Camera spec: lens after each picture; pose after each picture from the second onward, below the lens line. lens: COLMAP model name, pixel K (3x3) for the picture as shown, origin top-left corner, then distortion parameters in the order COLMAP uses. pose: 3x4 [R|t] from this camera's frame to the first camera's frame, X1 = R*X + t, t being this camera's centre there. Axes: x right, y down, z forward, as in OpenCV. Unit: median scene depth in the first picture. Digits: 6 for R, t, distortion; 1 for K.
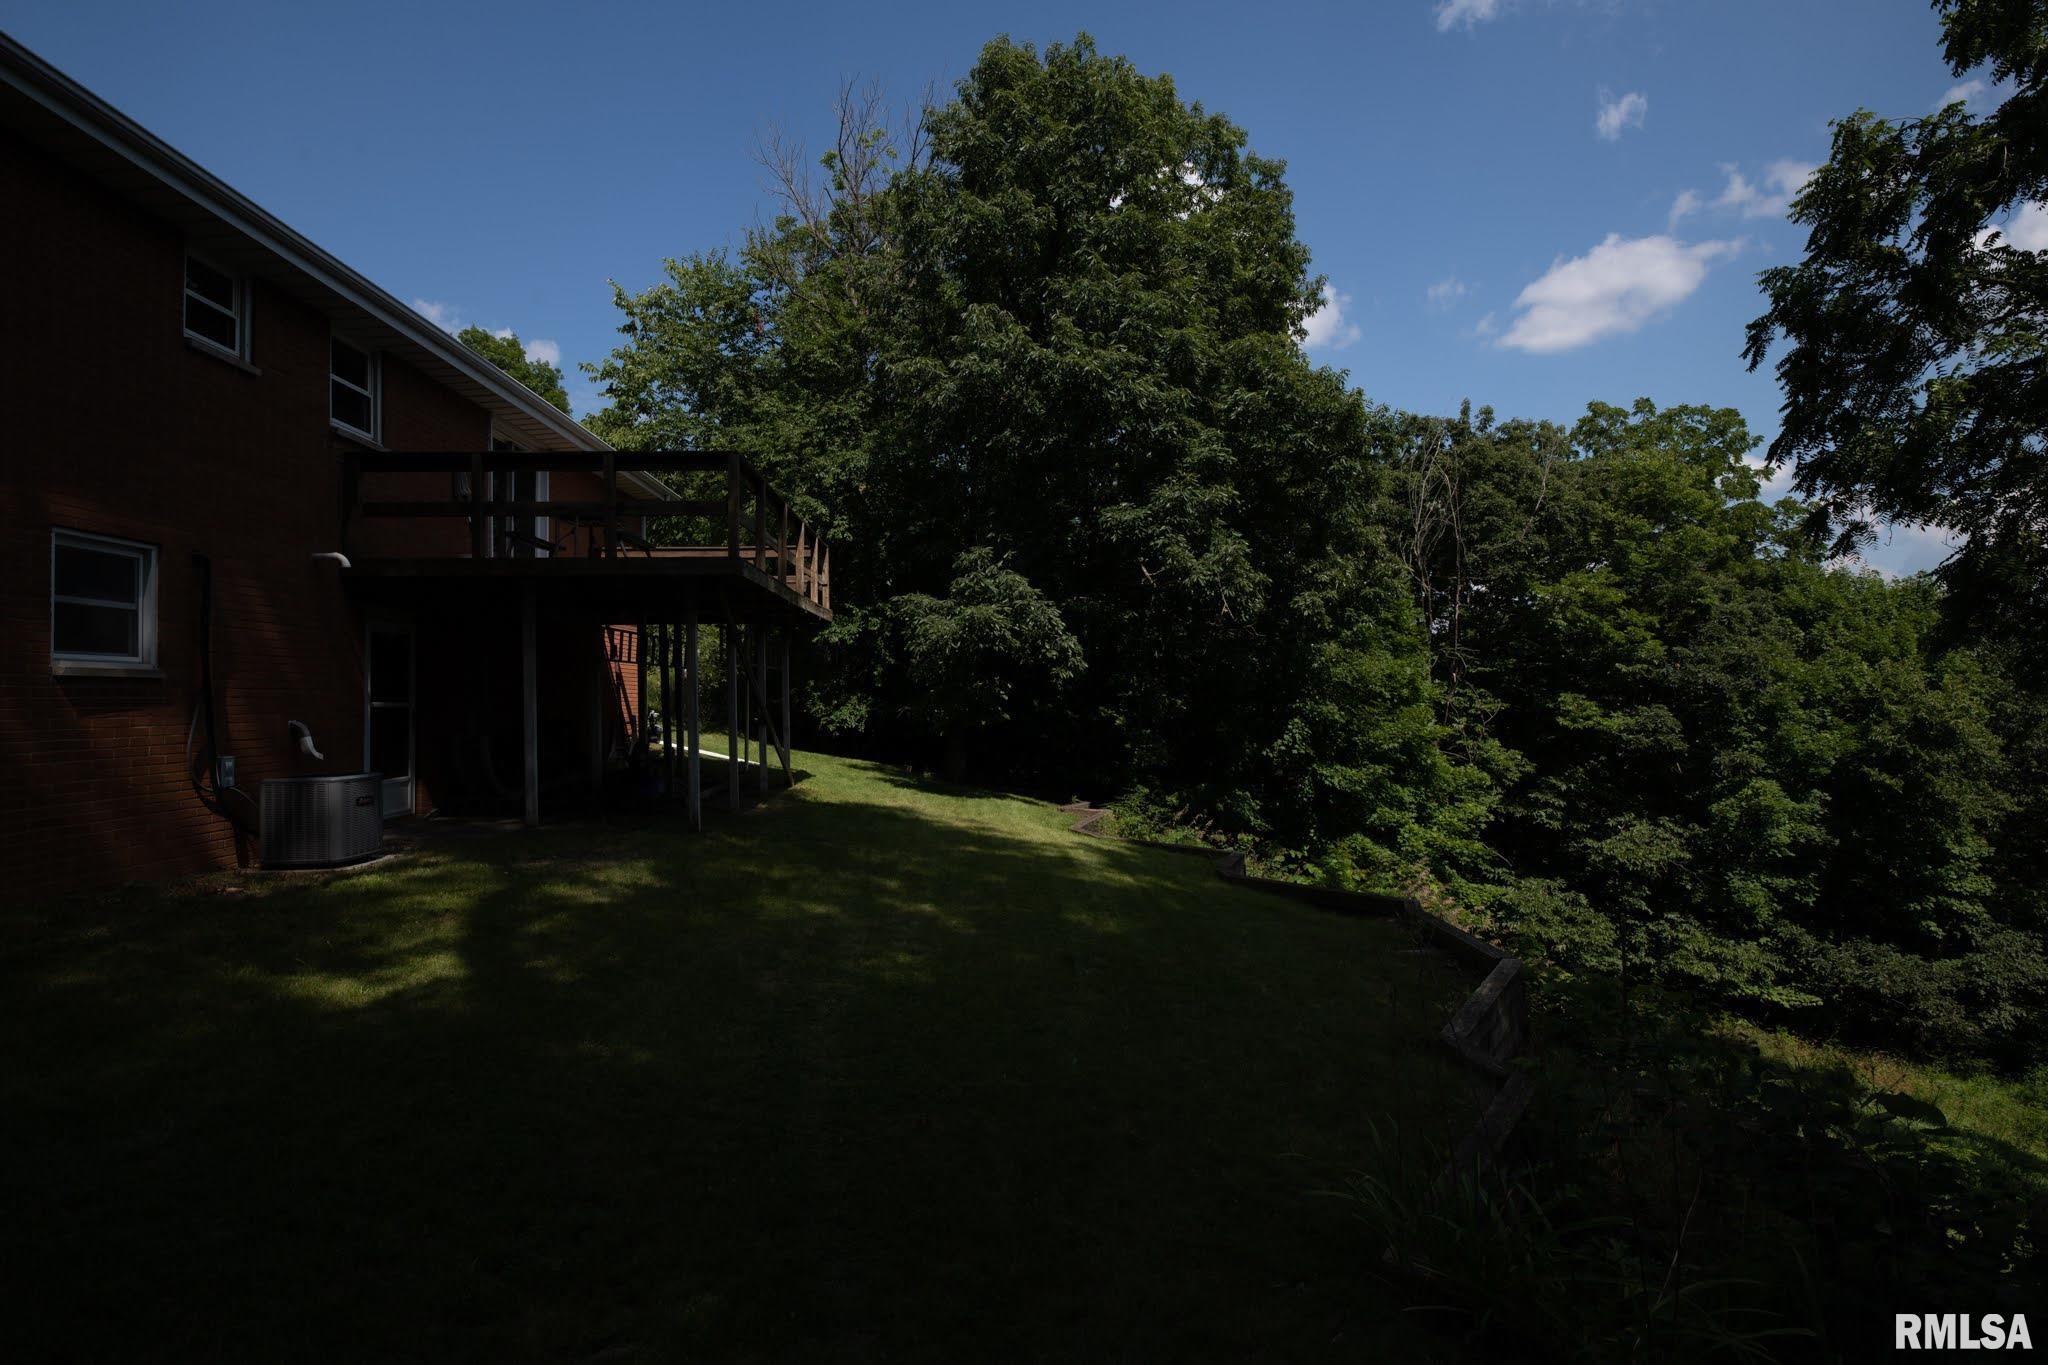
lens RADIAL K [[998.6, 0, 1039.0], [0, 998.6, 679.5], [0, 0, 1]] dist [-0.023608, -0.001253]
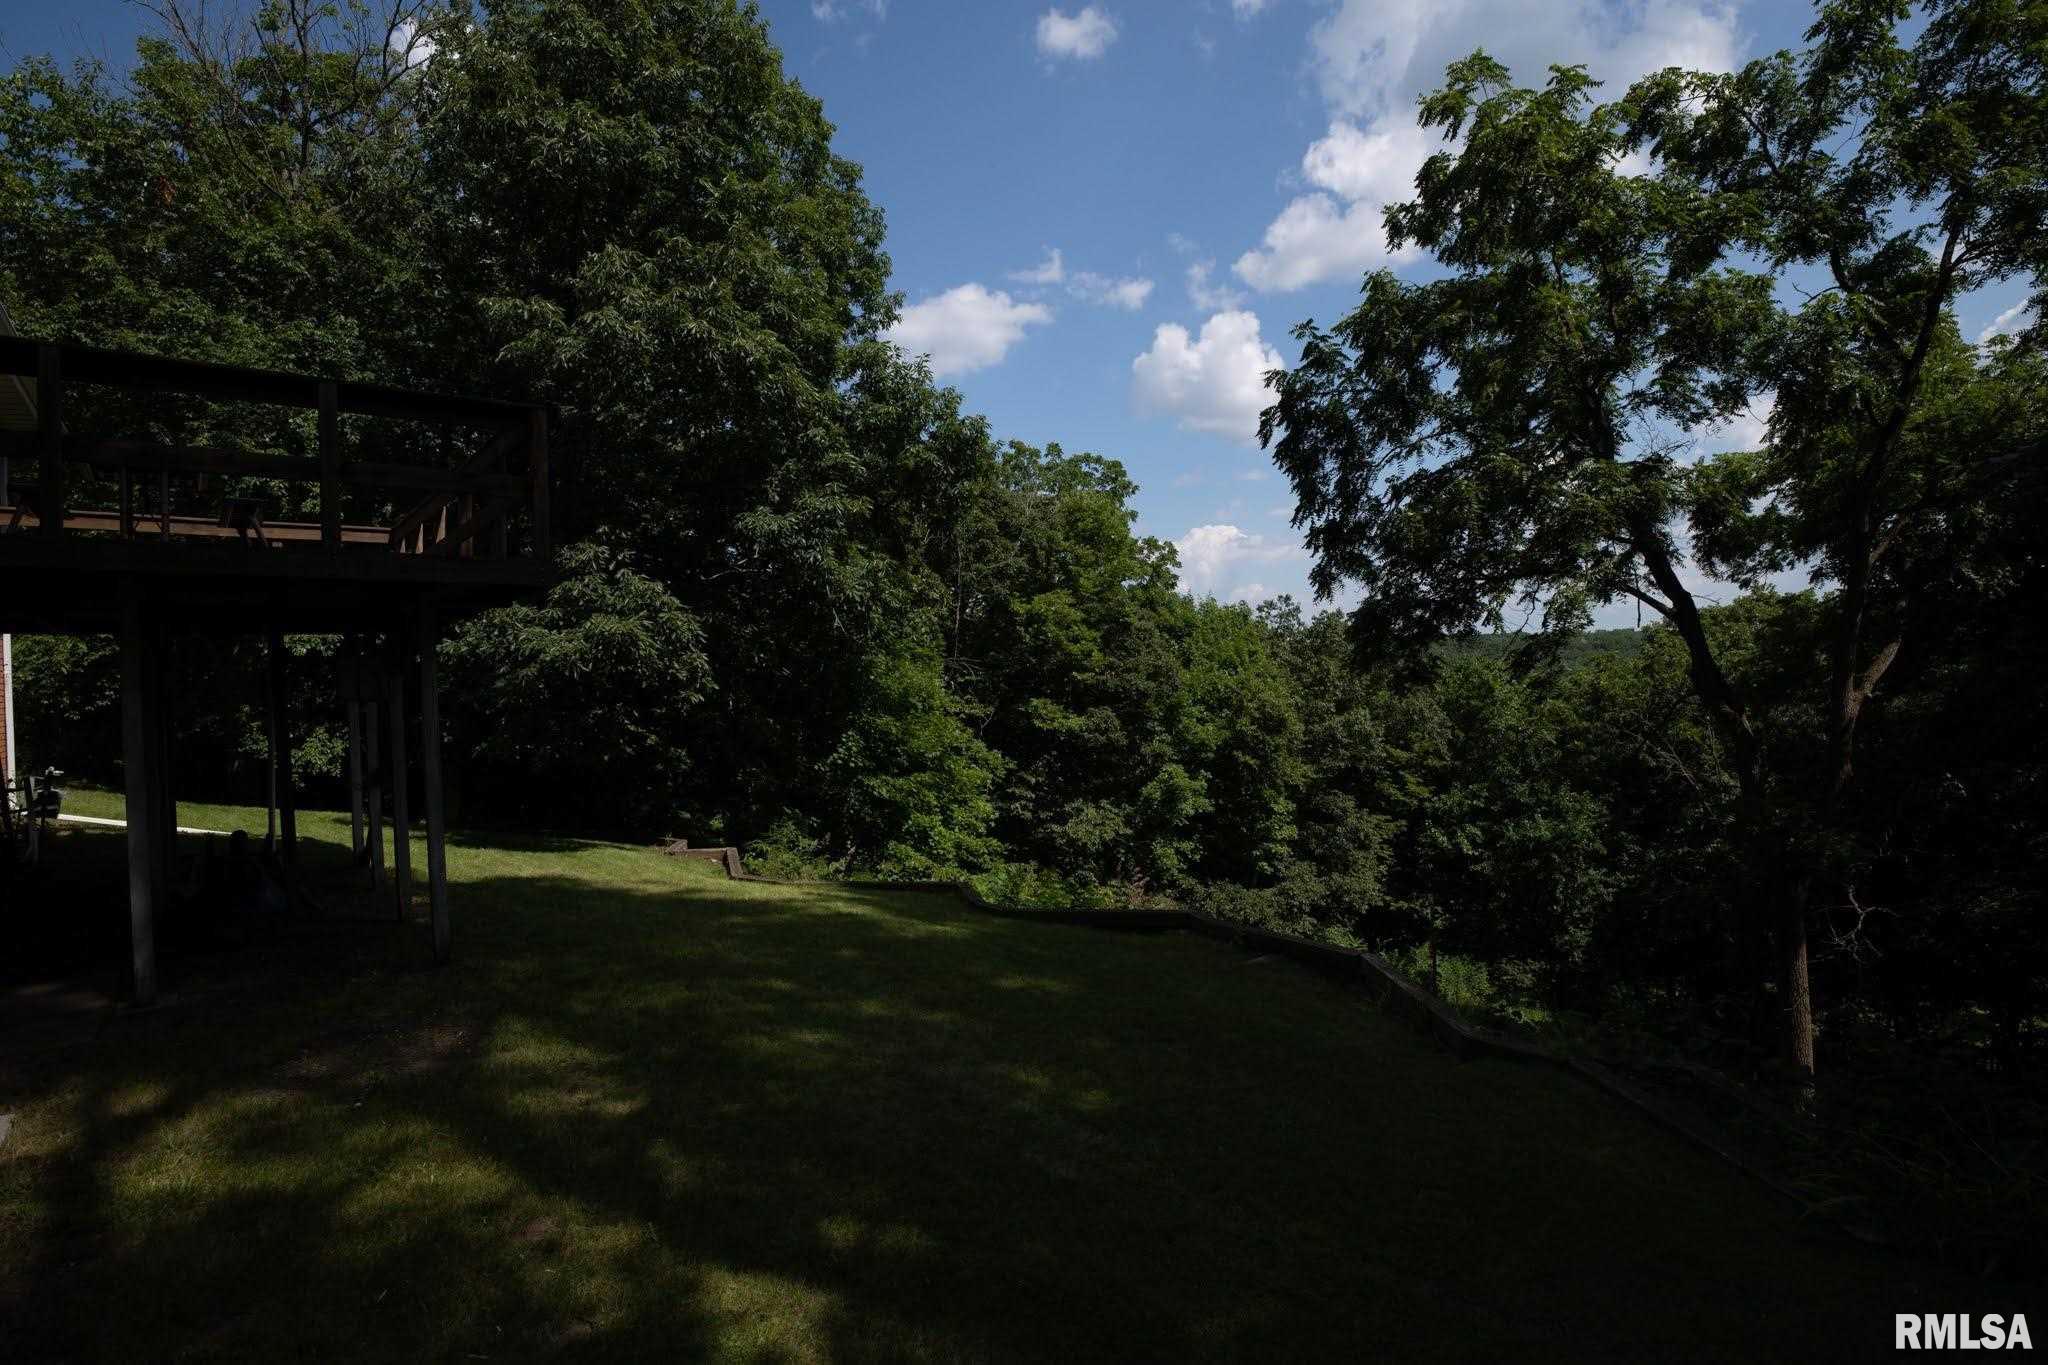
lens RADIAL K [[998.6, 0, 1025.0], [0, 998.6, 681.3], [0, 0, 1]] dist [-0.023608, -0.001253]
pose [[0.805750, -0.010120, 0.592169, -0.166584], [0.005994, 0.999942, 0.008933, -0.016777], [-0.592225, -0.003648, 0.805765, 0.088643]]
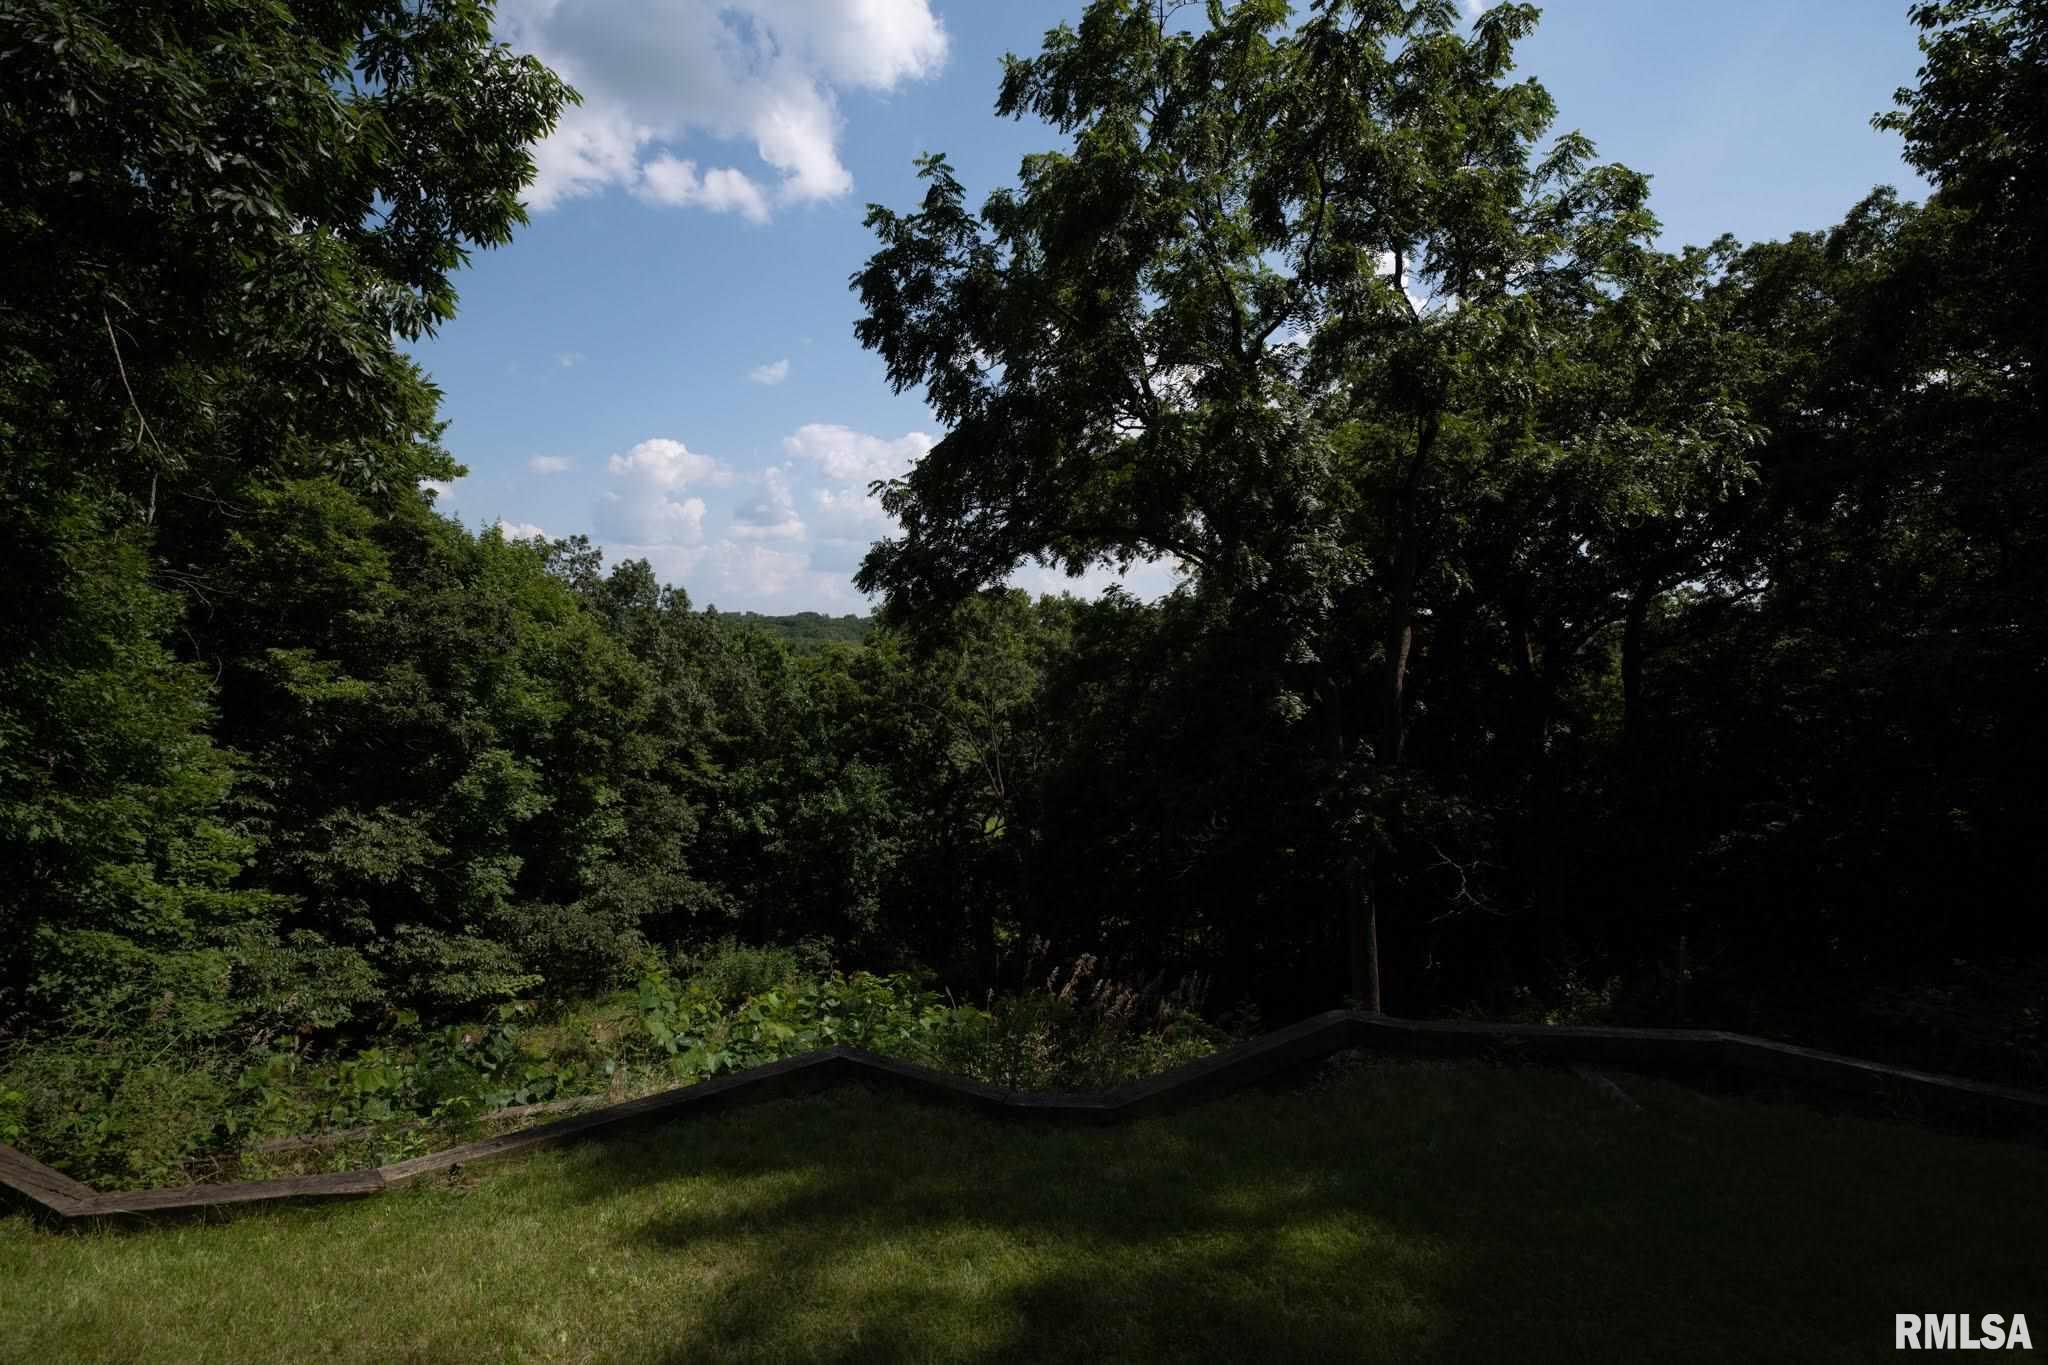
lens RADIAL K [[998.6, 0, 1020.8], [0, 998.6, 680.8], [0, 0, 1]] dist [-0.023608, -0.001253]
pose [[0.095811, -0.015542, 0.995278, -0.110779], [-0.038027, 0.999091, 0.019262, 0.004047], [-0.994673, -0.039693, 0.095132, 0.444121]]
